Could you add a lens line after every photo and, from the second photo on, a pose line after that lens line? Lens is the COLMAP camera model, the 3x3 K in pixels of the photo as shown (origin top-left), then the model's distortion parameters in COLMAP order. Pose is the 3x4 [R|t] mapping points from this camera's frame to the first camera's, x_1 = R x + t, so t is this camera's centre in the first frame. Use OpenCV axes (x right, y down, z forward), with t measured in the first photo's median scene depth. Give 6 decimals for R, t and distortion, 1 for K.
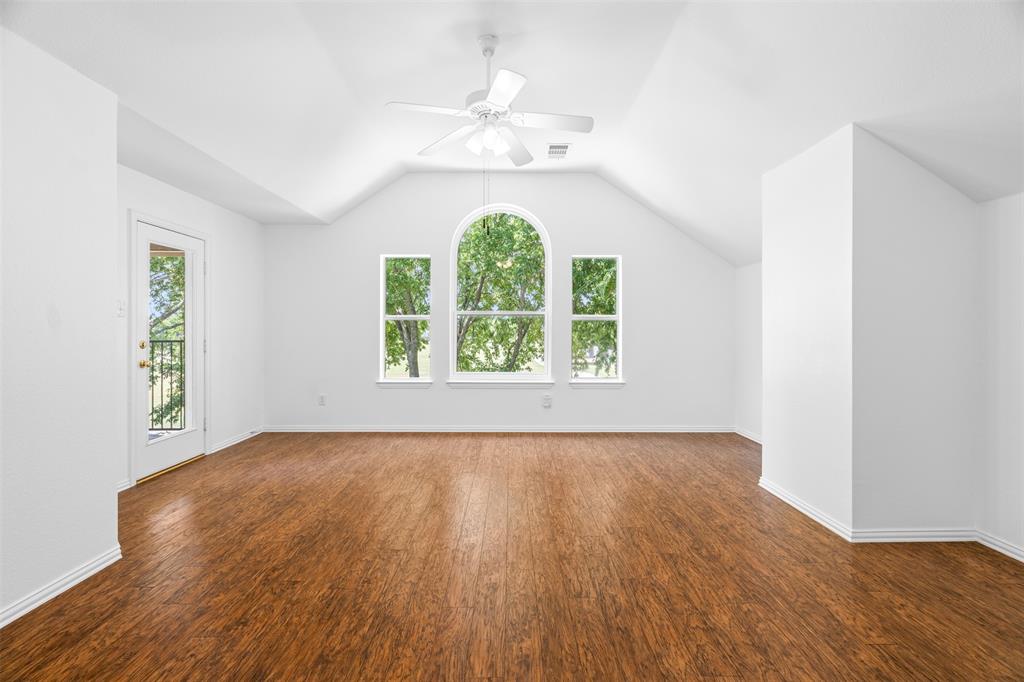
lens RADIAL K [[464.7, 0, 510.8], [0, 464.7, 339.5], [0, 0, 1]] dist [-0.000389, -0.000116]
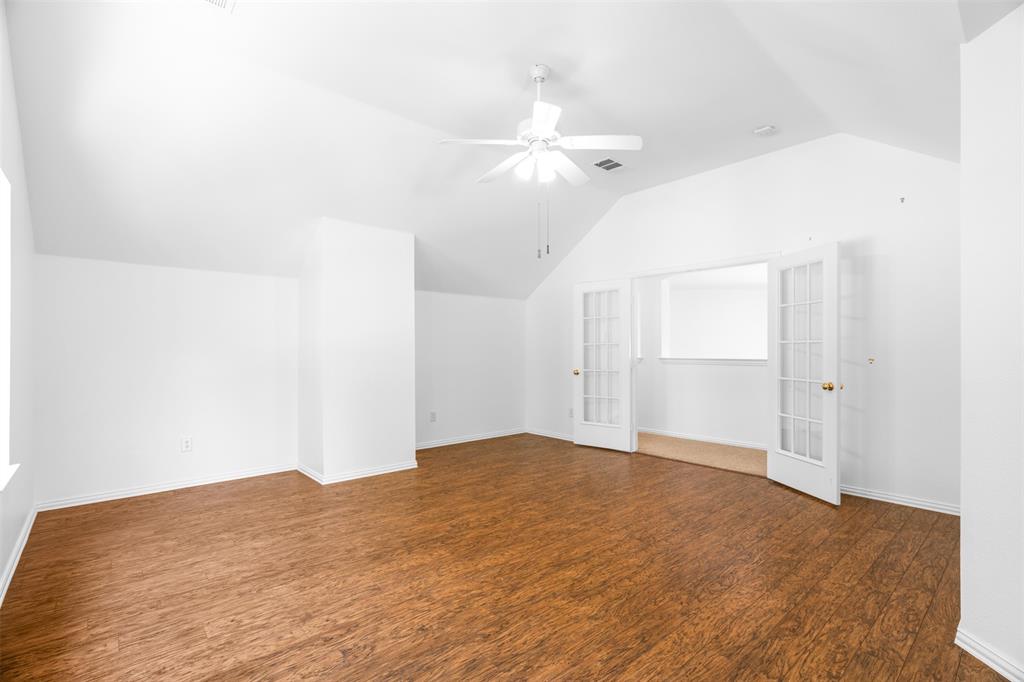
lens RADIAL K [[464.7, 0, 509.5], [0, 464.7, 345.3], [0, 0, 1]] dist [-0.000389, -0.000116]
pose [[-0.659860, 0.010007, 0.751322, -0.803013], [0.018015, 0.999835, 0.002505, -0.034442], [-0.751173, 0.015188, -0.659931, 1.768631]]
